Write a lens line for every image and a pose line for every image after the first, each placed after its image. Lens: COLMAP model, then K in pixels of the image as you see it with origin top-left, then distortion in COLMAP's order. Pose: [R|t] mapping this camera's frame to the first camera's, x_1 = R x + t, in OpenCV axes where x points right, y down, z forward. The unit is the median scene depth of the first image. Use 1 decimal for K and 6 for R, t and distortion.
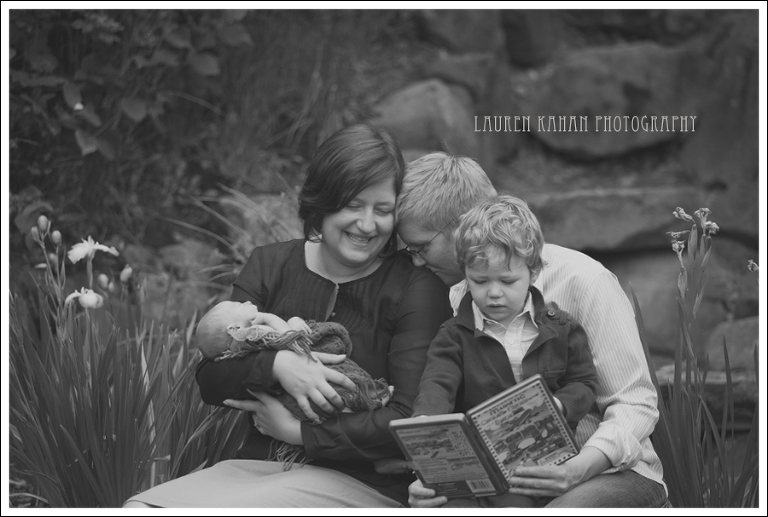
lens RADIAL K [[2680.7, 0, 390.4], [0, 2680.7, 257.1], [0, 0, 1]] dist [0.143350, 0.000000]
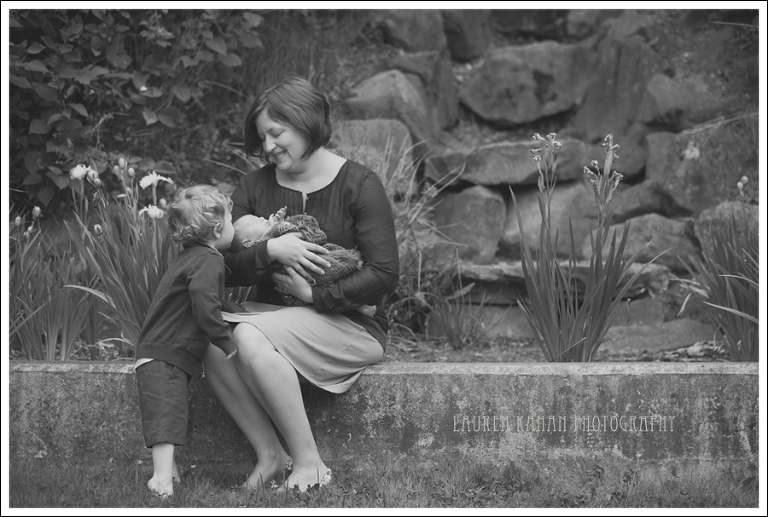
lens RADIAL K [[2463.3, 0, 383.8], [0, 2463.3, 259.1], [0, 0, 1]] dist [-0.090643, 0.000000]
pose [[0.999545, -0.025301, -0.016443, 0.030899], [0.025119, 0.999622, -0.011171, 0.049887], [0.016719, 0.010753, 0.999802, -0.303664]]
